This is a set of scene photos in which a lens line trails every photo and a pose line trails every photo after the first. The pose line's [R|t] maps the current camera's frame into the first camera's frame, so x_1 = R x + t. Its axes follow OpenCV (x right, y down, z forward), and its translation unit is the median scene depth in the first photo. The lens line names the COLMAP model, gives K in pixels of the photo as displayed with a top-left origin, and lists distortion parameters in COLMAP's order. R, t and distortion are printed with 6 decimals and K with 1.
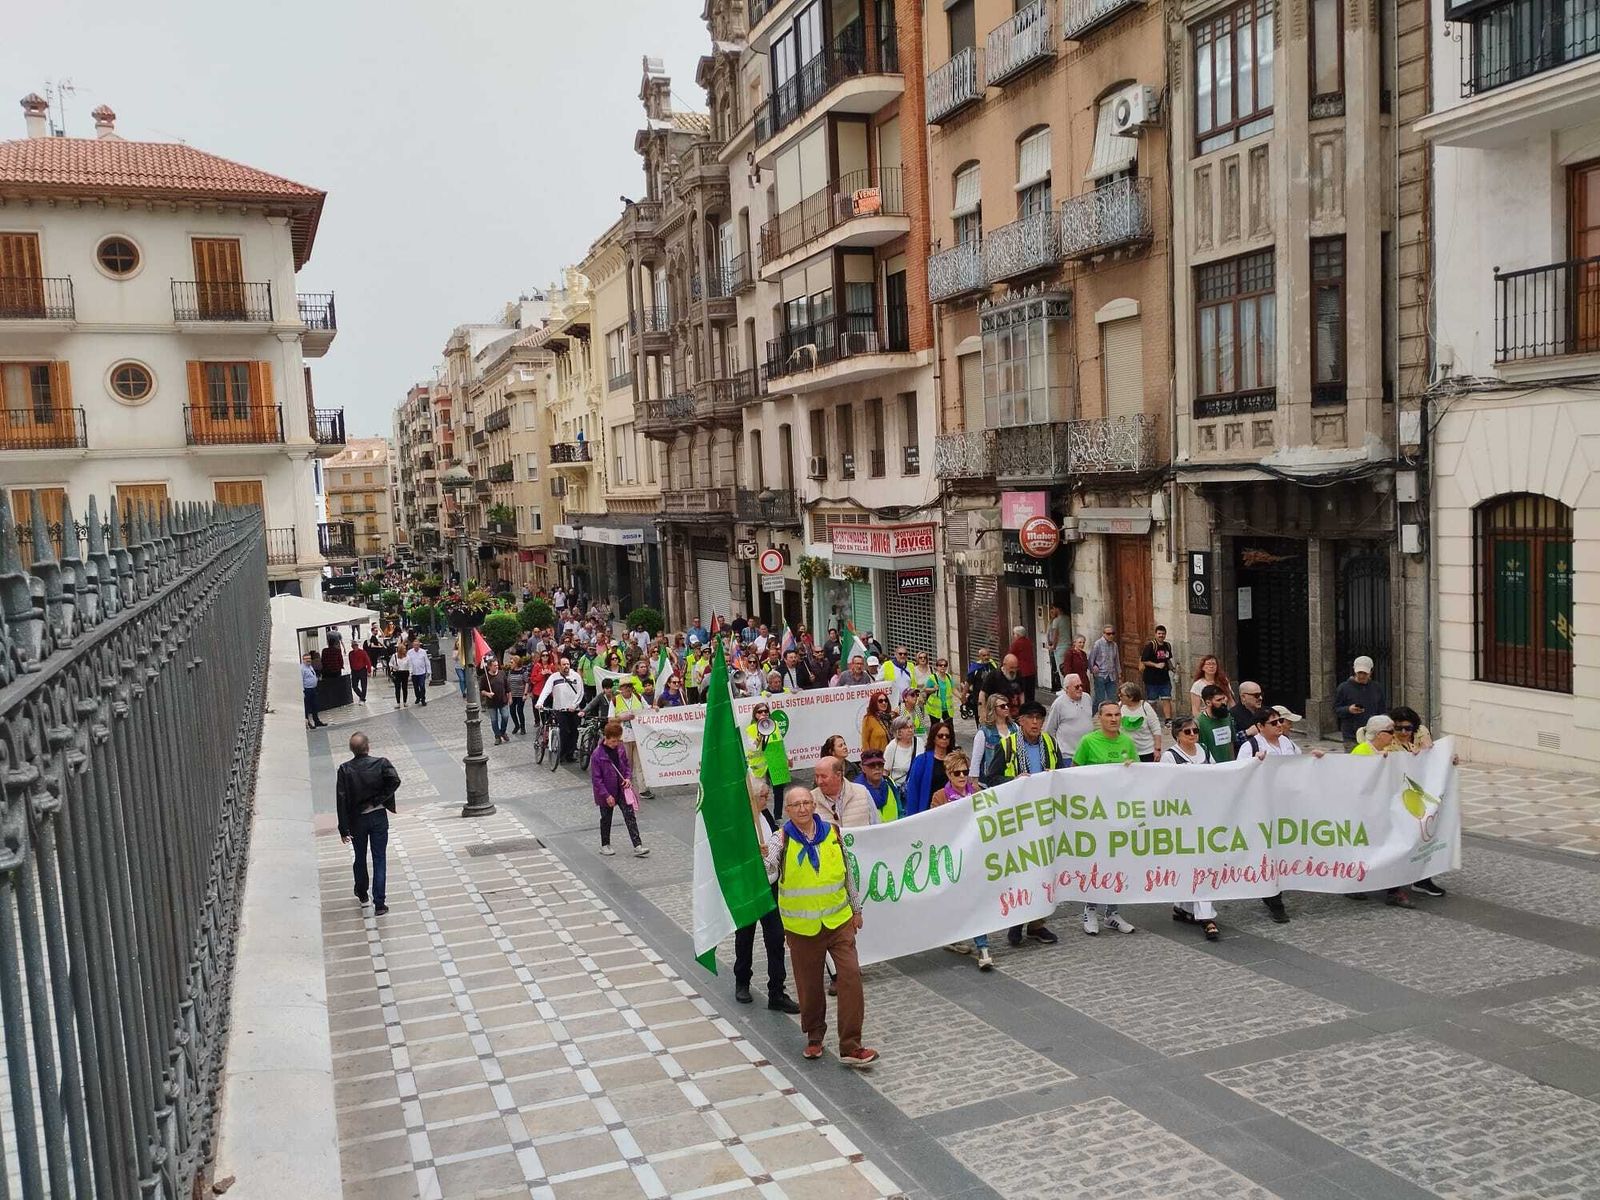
lens RADIAL K [[1331.5, 0, 804.3], [0, 1331.5, 612.2], [0, 0, 1]] dist [0.079976, -0.087513]
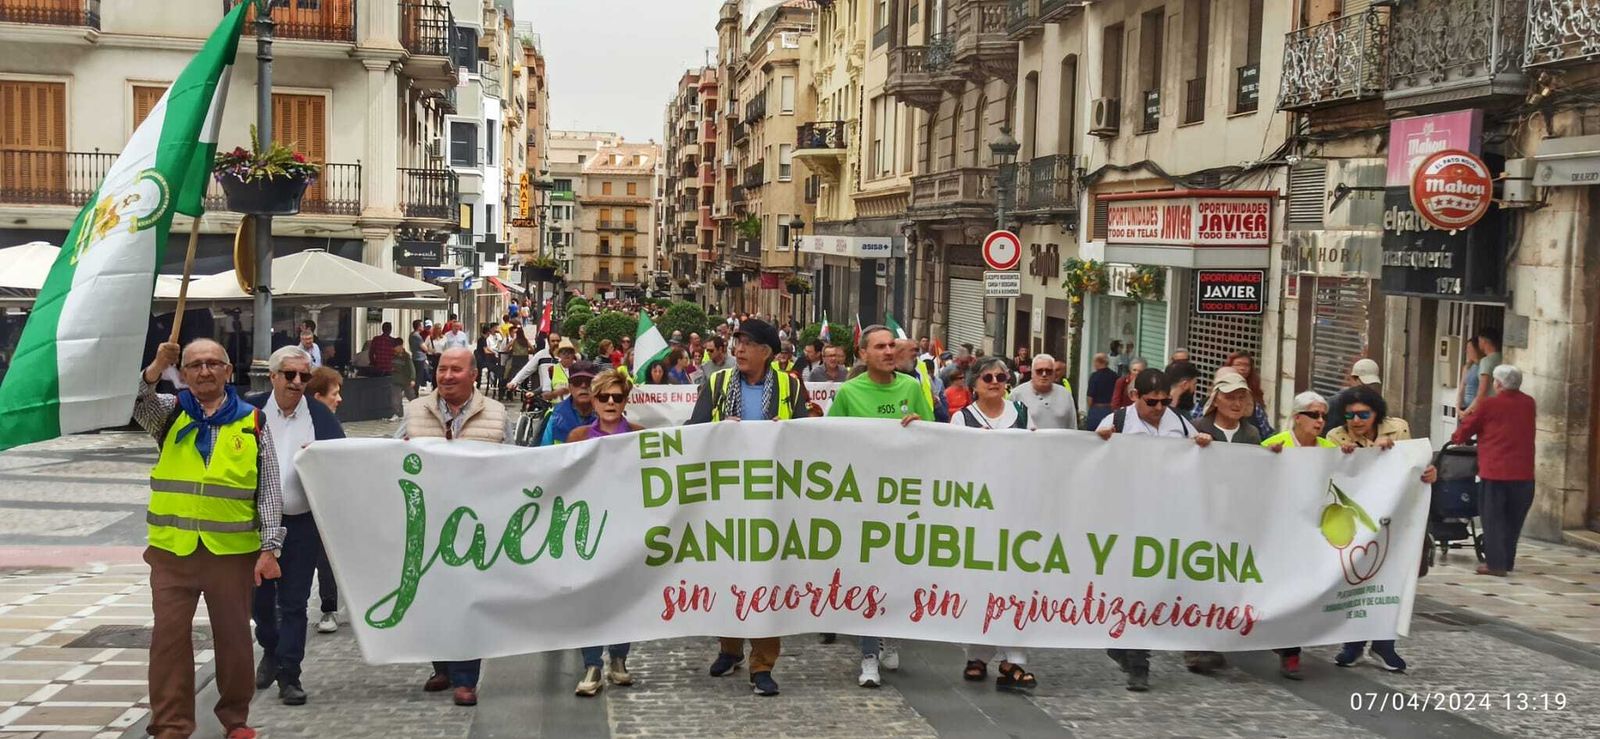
lens RADIAL K [[1648.0, 0, 800.1], [0, 1648.0, 378.2], [0, 0, 1]] dist [0.084820, -0.142604]
pose [[0.970184, 0.097227, -0.222016, 0.059490], [-0.099837, 0.995004, -0.000537, 0.030767], [0.220854, 0.022687, 0.975043, 0.230209]]
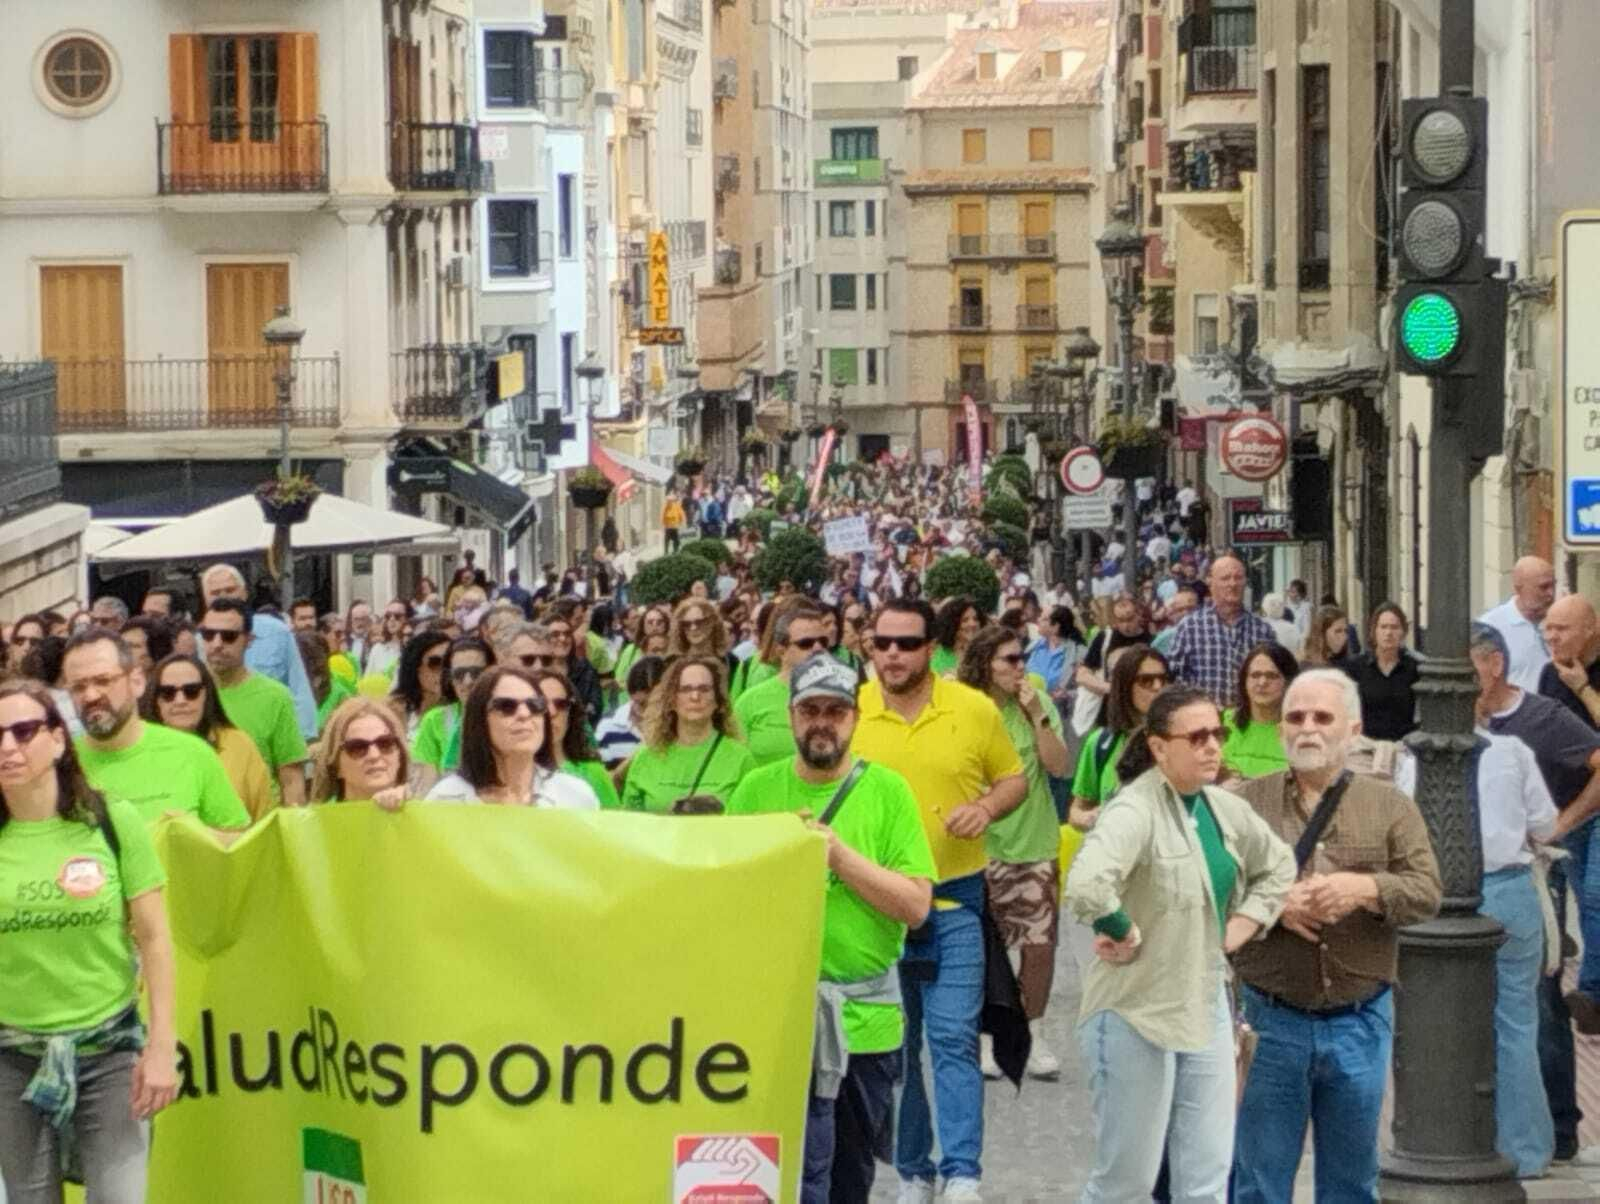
lens RADIAL K [[5740.1, 0, 800.0], [0, 5740.1, 602.0], [0, 0, 1]] dist [0.107102, -0.000896]
pose [[0.918151, 0.063349, -0.391133, 0.737957], [-0.068221, 0.997669, 0.001442, 0.017081], [0.390313, 0.025359, 0.920333, -1.078813]]
